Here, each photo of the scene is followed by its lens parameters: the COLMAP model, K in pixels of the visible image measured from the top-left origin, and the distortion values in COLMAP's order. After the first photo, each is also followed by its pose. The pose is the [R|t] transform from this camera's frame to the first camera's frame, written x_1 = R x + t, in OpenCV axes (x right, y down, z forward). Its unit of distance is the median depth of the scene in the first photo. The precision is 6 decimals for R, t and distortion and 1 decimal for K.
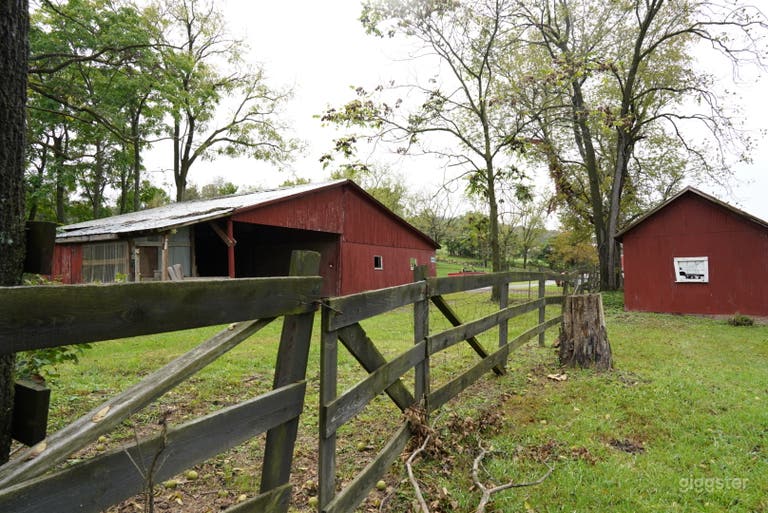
lens RADIAL K [[515.6, 0, 382.4], [0, 515.6, 257.8], [0, 0, 1]] dist [-0.008090, 0.021898]
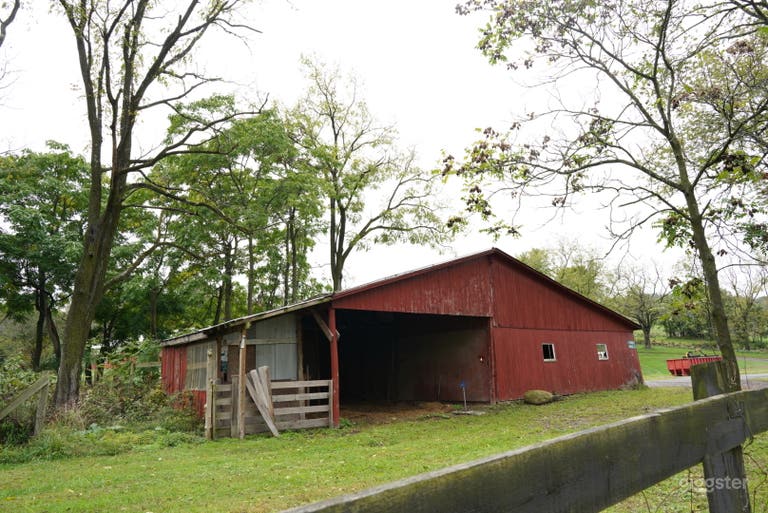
lens RADIAL K [[515.6, 0, 385.1], [0, 515.6, 256.0], [0, 0, 1]] dist [-0.008090, 0.021898]
pose [[0.929777, -0.107522, -0.352070, 0.058236], [0.043488, 0.981778, -0.184990, -0.000005], [0.365545, 0.156689, 0.917511, 0.219511]]
